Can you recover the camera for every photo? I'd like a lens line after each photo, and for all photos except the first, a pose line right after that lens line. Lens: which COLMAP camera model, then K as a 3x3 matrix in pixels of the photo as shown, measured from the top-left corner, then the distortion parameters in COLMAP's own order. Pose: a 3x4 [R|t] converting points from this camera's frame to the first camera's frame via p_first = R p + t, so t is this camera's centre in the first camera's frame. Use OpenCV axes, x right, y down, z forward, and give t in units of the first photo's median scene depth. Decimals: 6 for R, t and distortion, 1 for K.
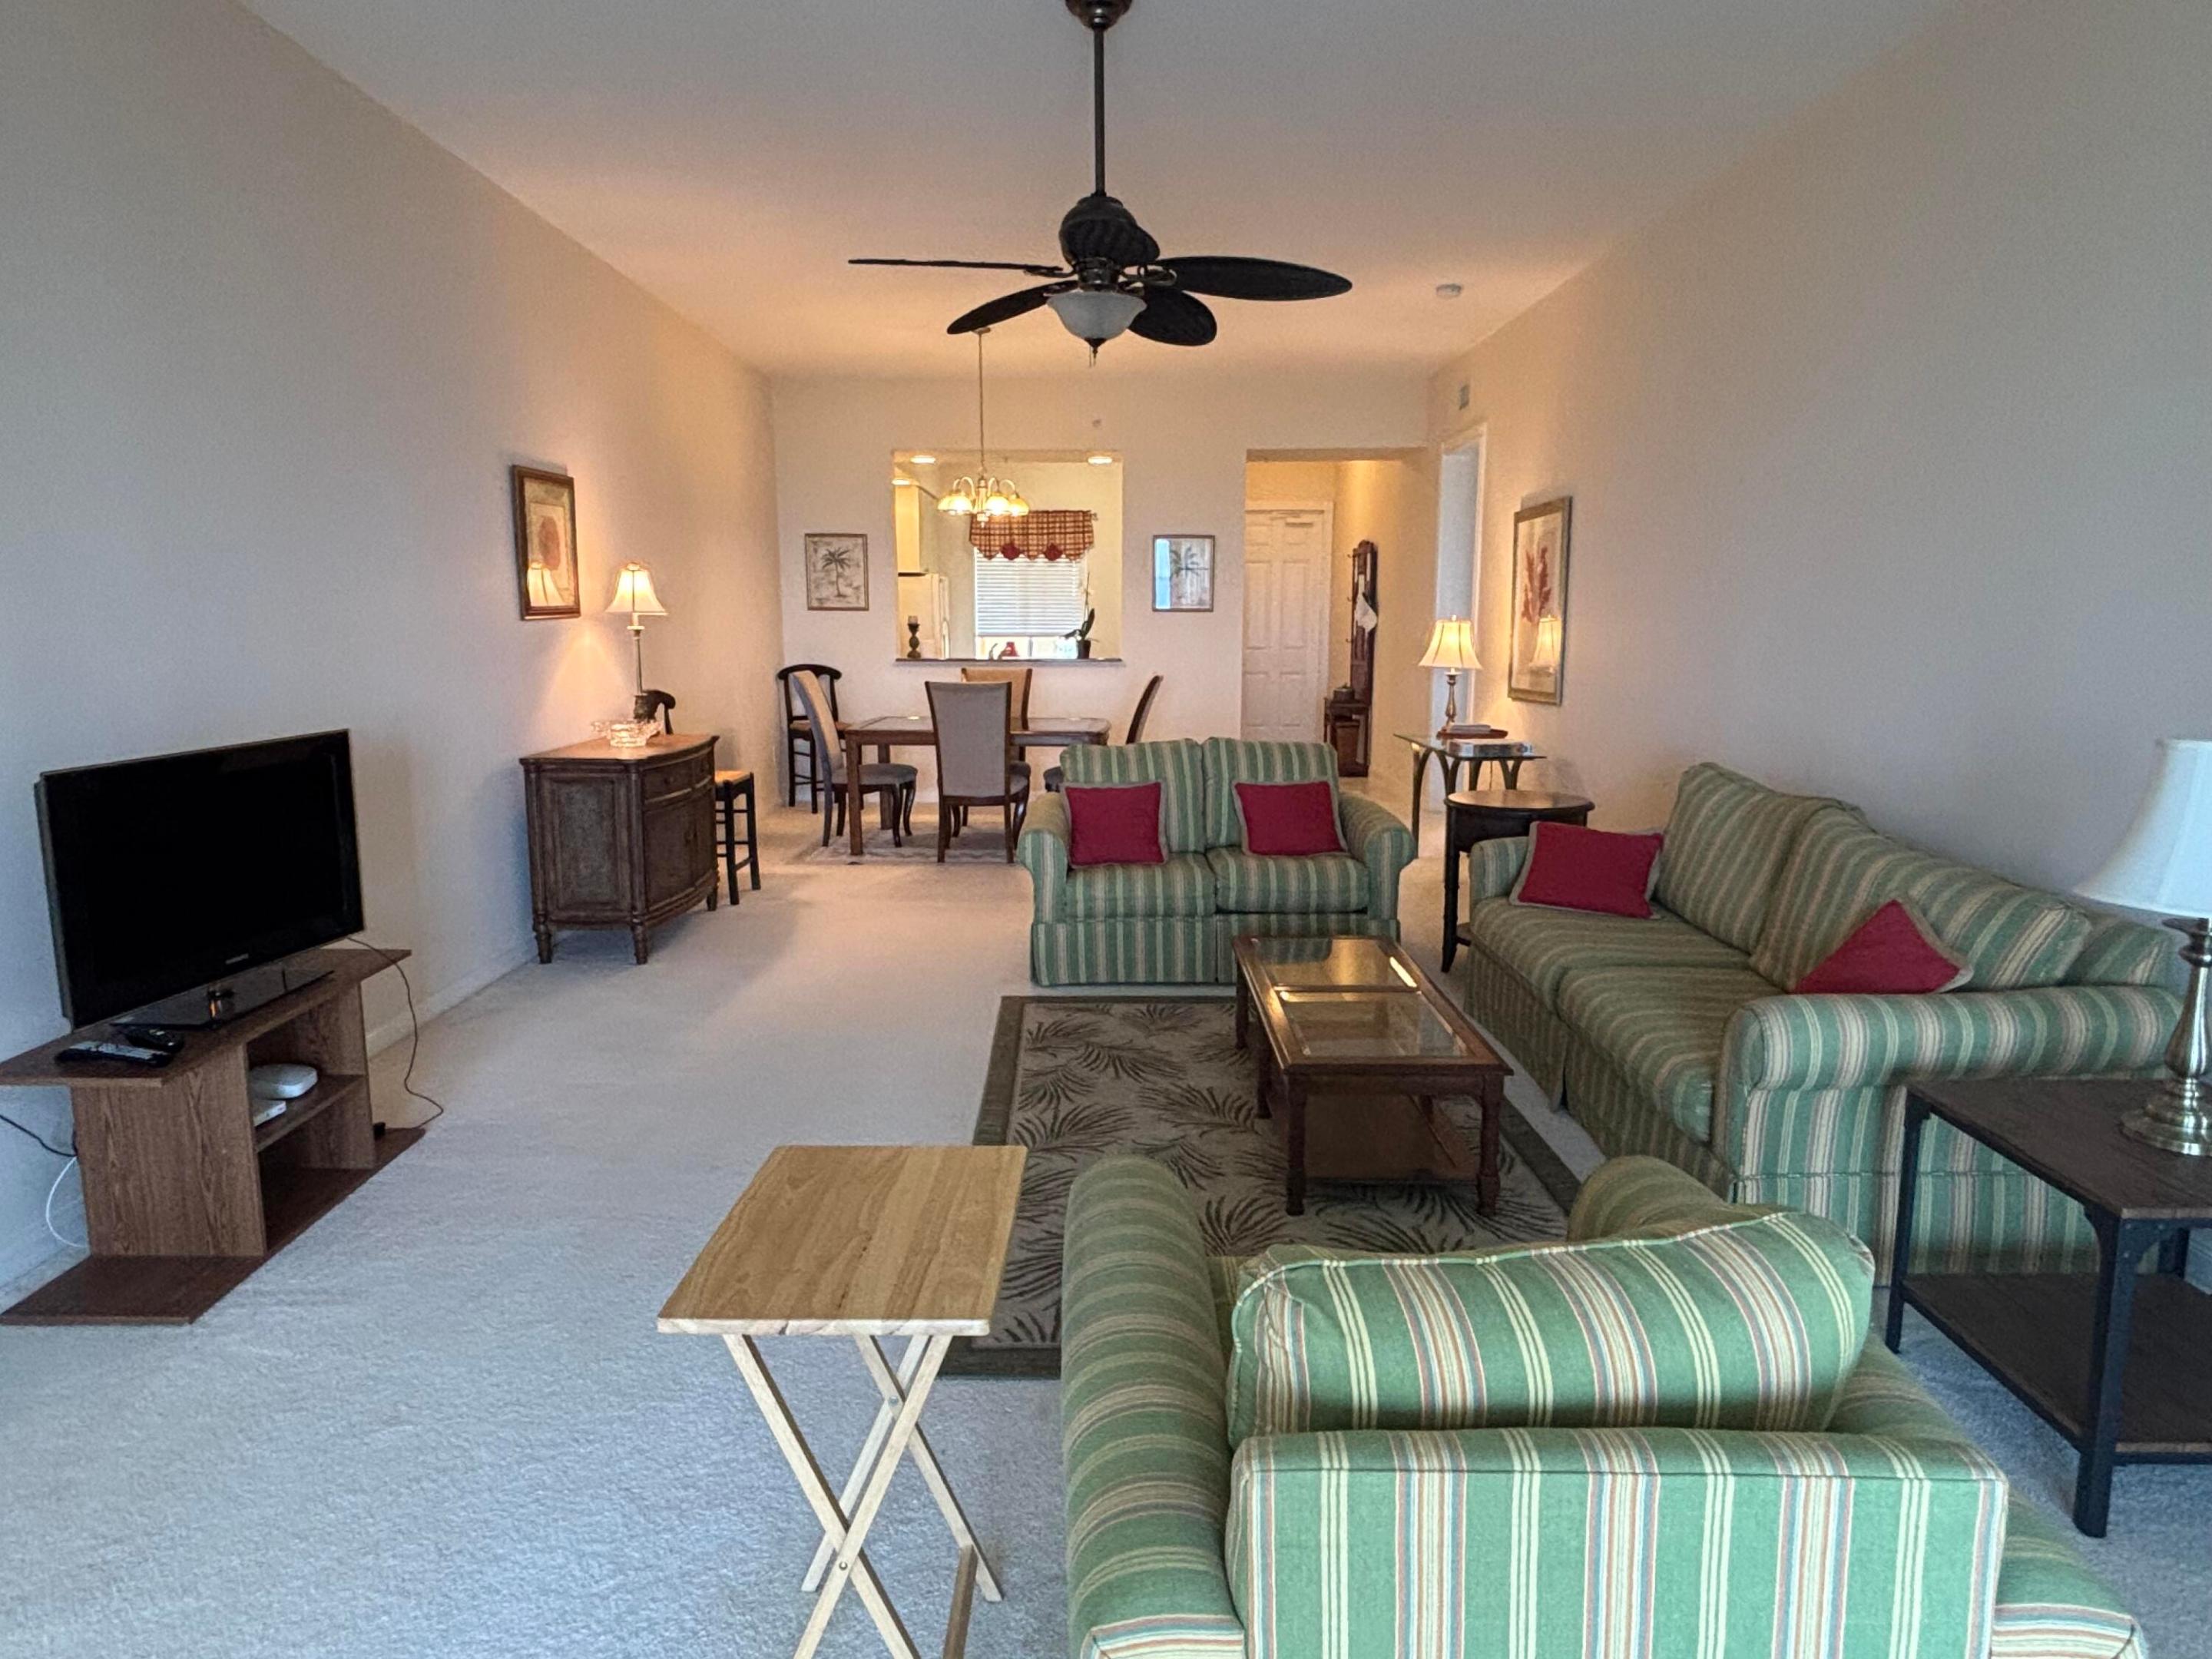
lens RADIAL K [[1325.6, 0, 1097.8], [0, 1325.6, 840.4], [0, 0, 1]] dist [-0.034577, -0.004408]
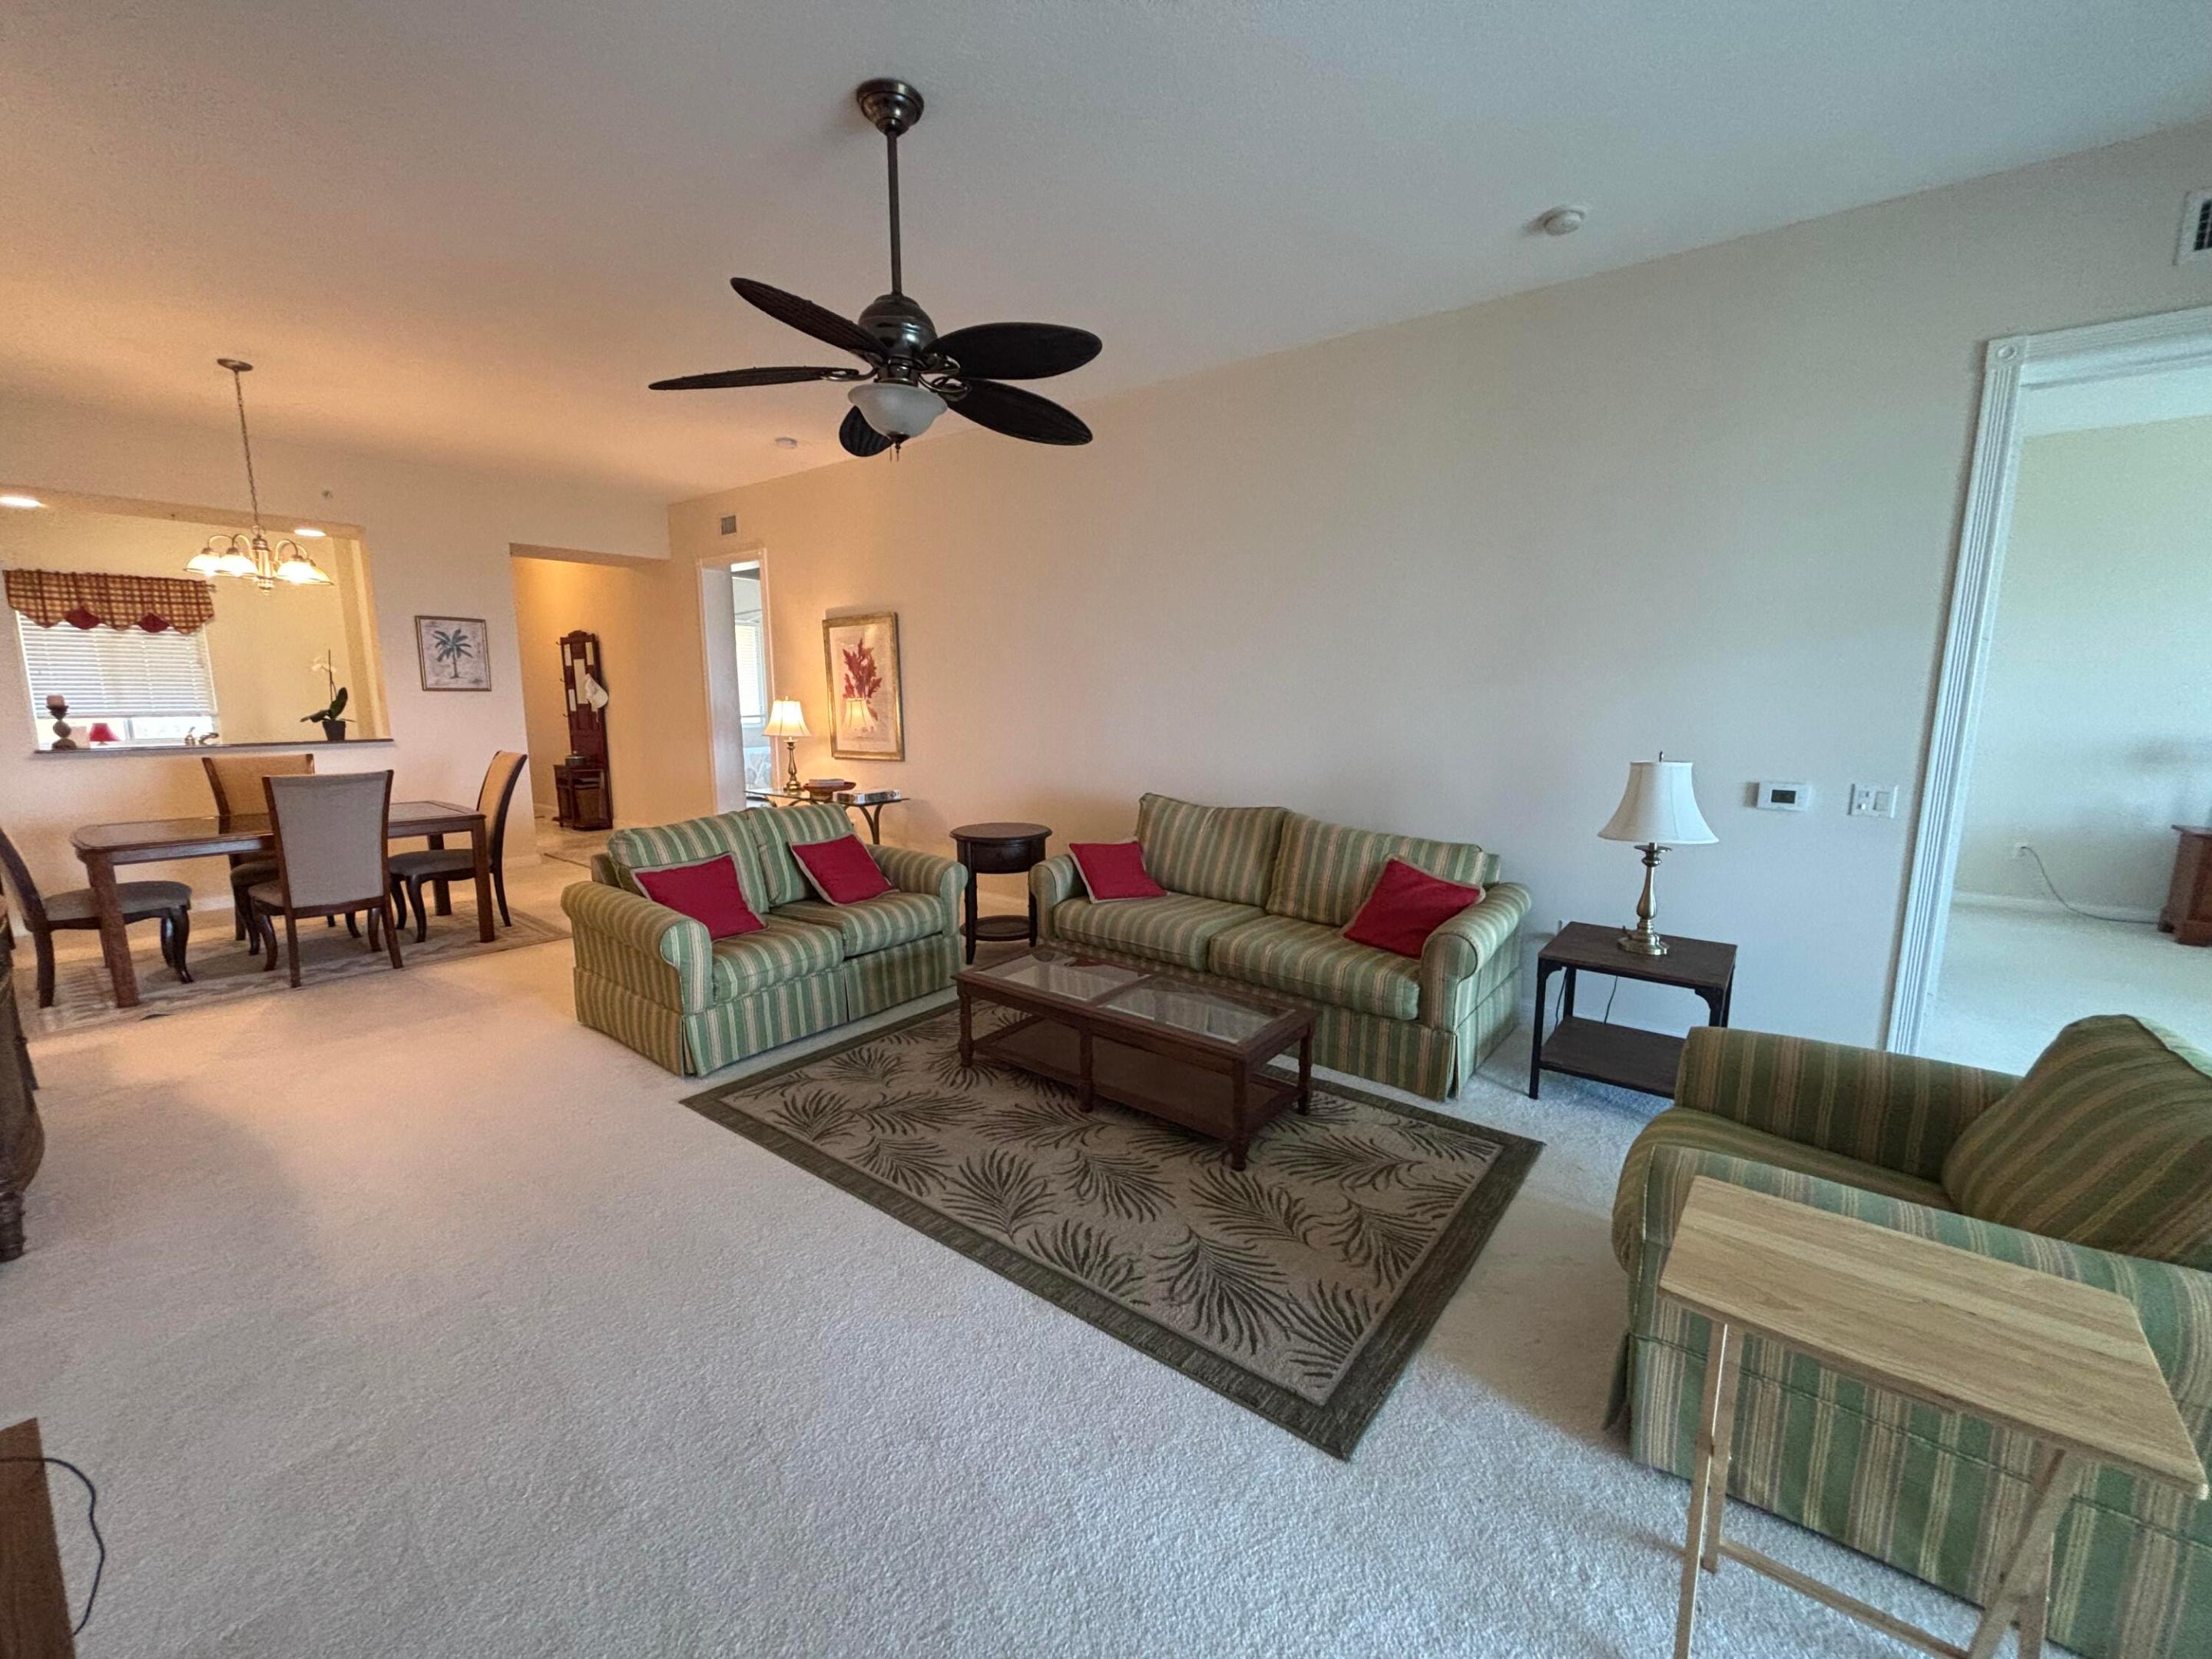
lens RADIAL K [[888.3, 0, 1108.8], [0, 888.3, 815.4], [0, 0, 1]] dist [0.002221, -0.000371]
pose [[0.603424, -0.106795, 0.790237, -0.359866], [0.130423, 0.990864, 0.034317, -0.065388], [-0.786683, 0.082357, 0.611840, 0.343968]]
